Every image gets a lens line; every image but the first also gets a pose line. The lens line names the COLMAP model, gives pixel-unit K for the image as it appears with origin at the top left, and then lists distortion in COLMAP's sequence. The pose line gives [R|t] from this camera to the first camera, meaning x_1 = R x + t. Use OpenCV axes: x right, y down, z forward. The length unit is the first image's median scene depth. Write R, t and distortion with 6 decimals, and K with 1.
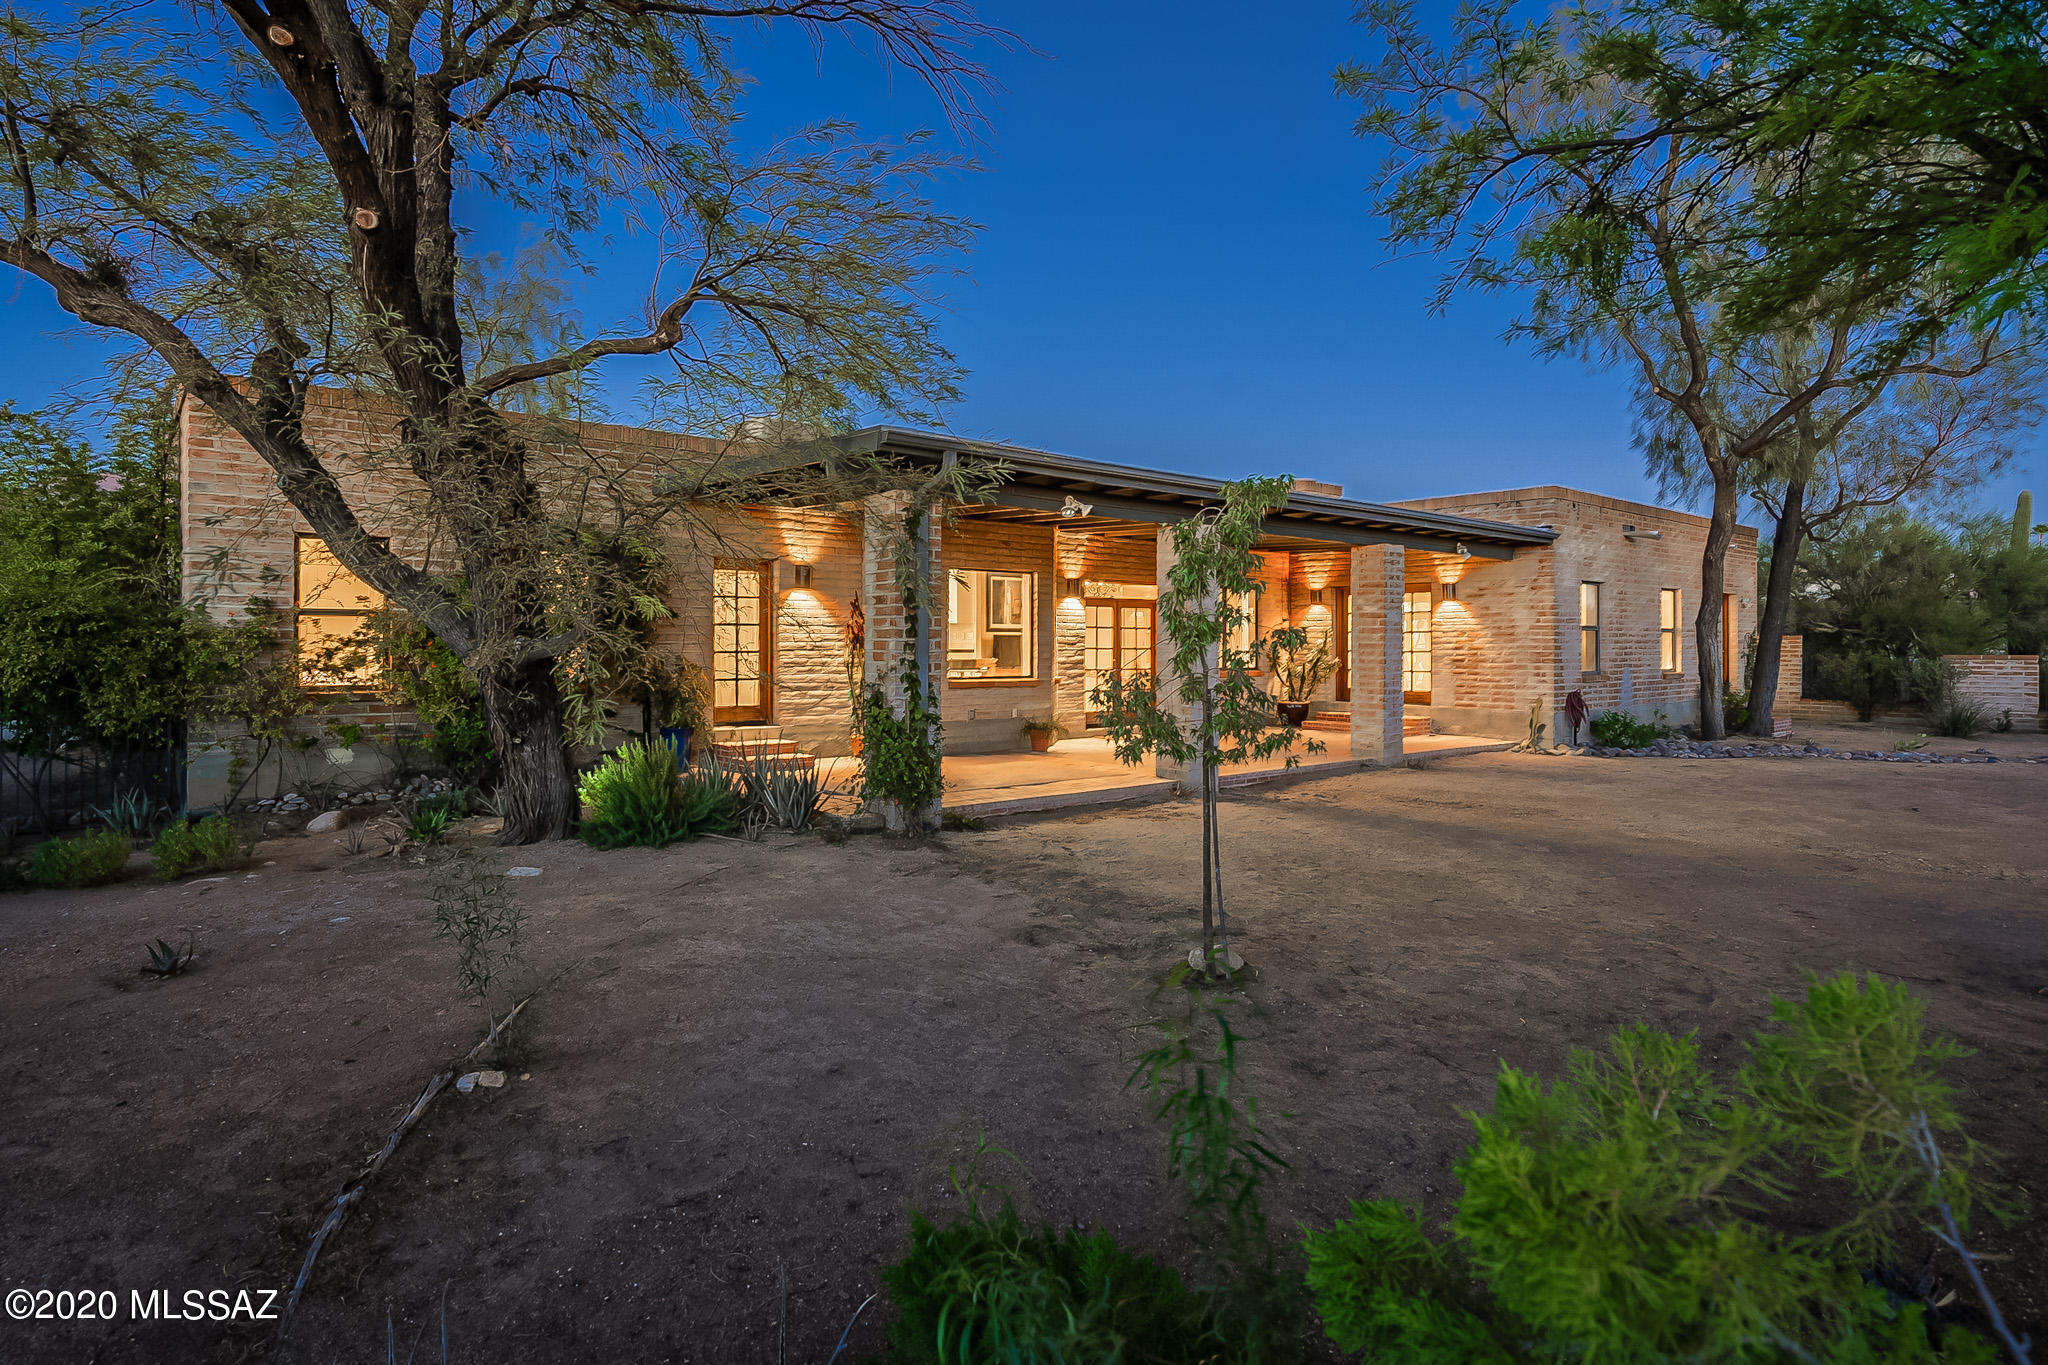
lens RADIAL K [[1071.7, 0, 1024.0], [0, 1071.7, 669.9], [0, 0, 1]] dist [-0.001457, -0.000068]
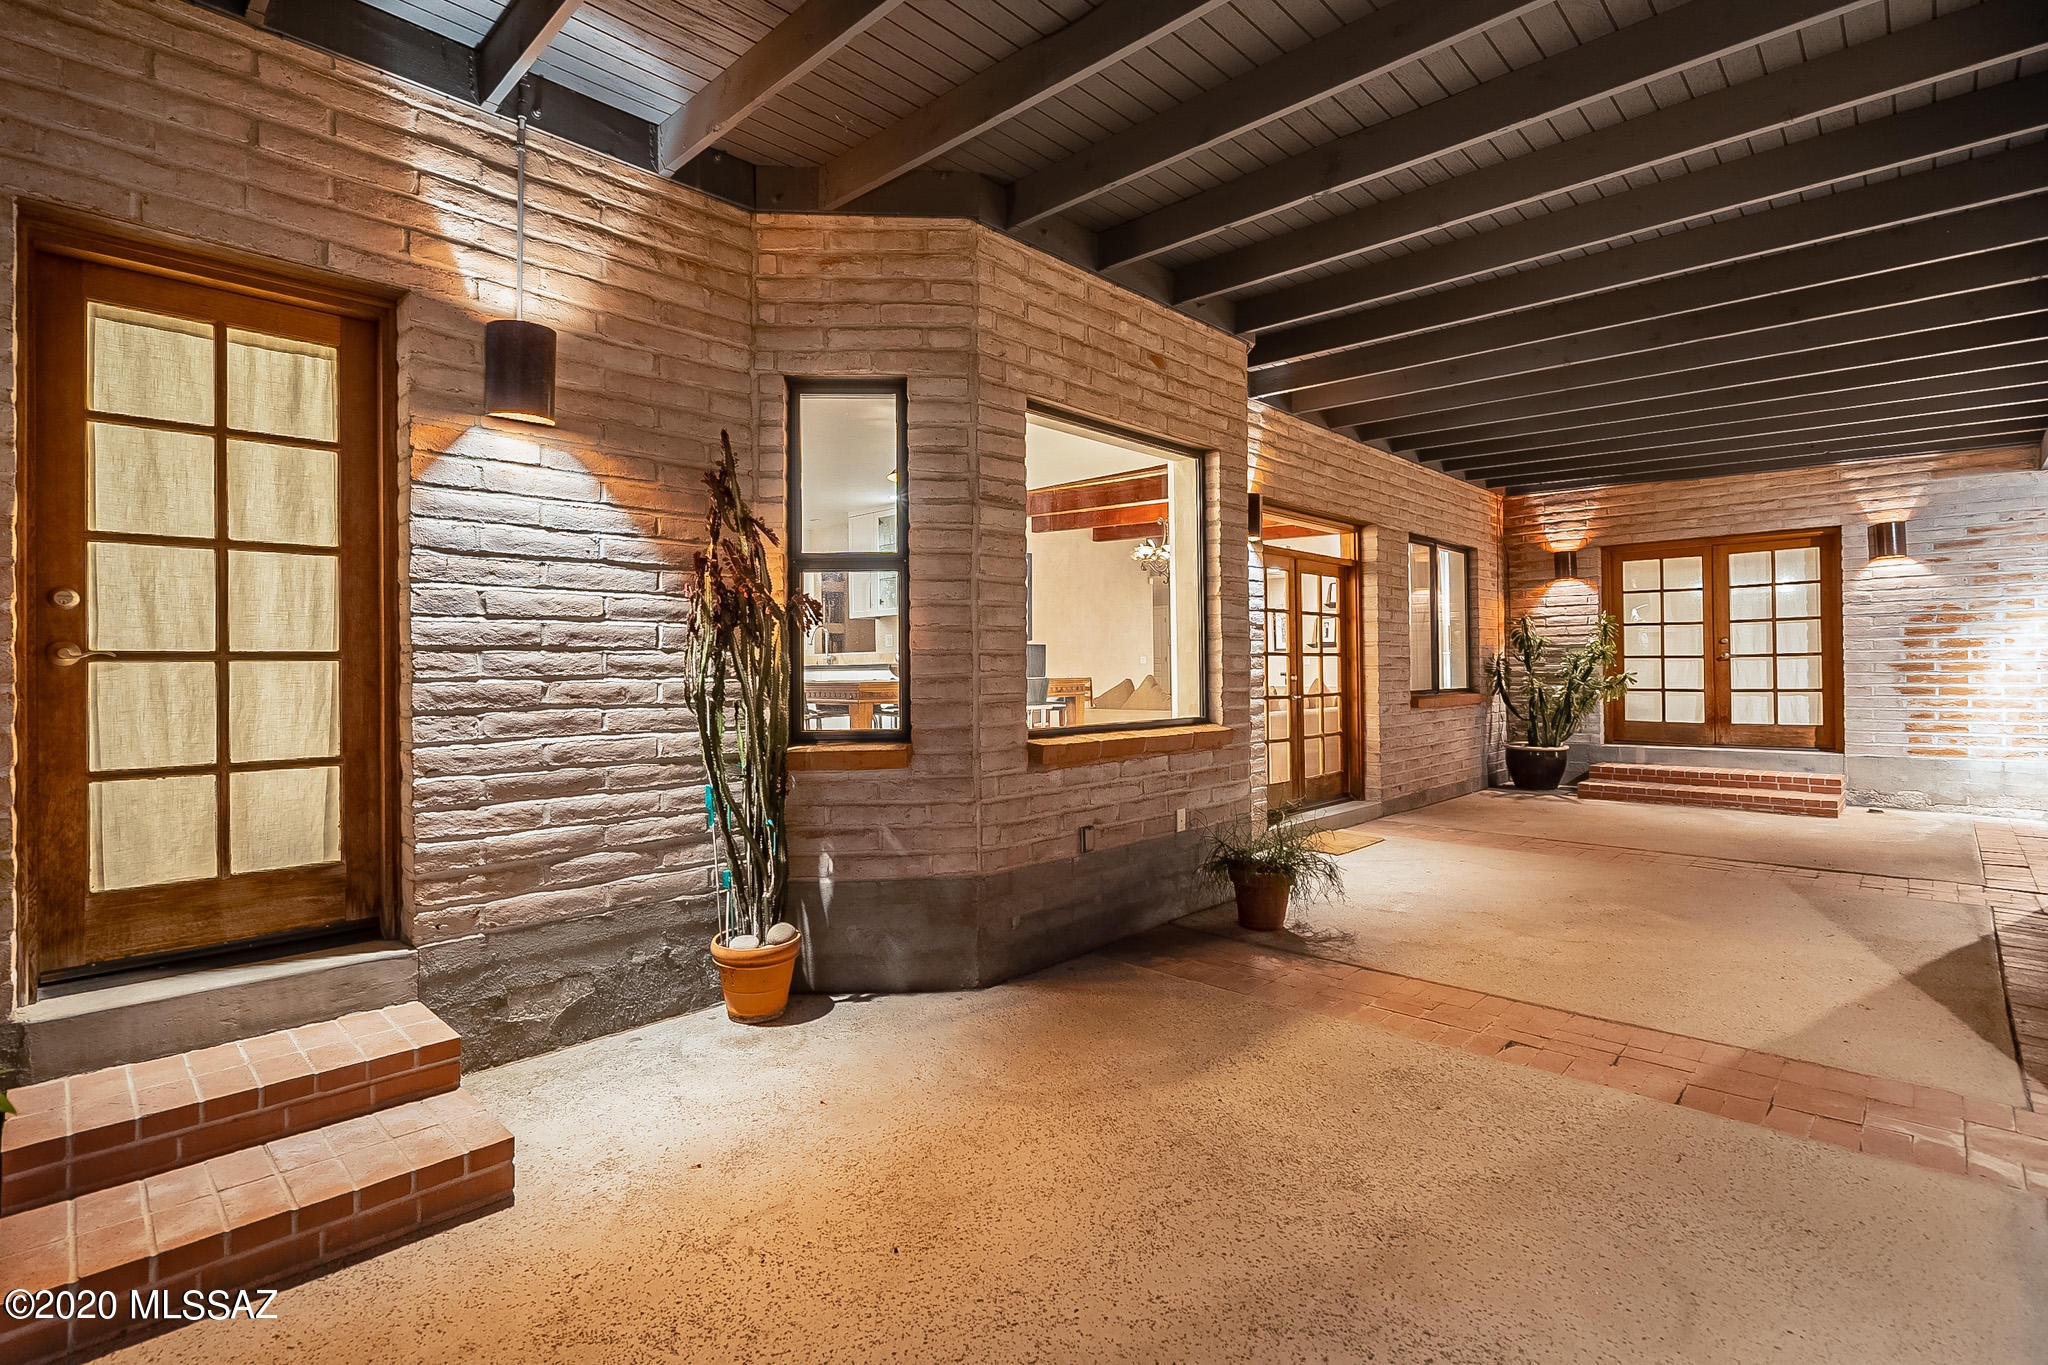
lens RADIAL K [[976.4, 0, 1019.4], [0, 976.4, 679.3], [0, 0, 1]] dist [-0.000005, 0.000093]
pose [[0.996874, -0.014833, 0.077609, -0.099328], [0.015882, 0.999790, -0.012912, -0.005450], [-0.077401, 0.014105, 0.996900, 0.730092]]
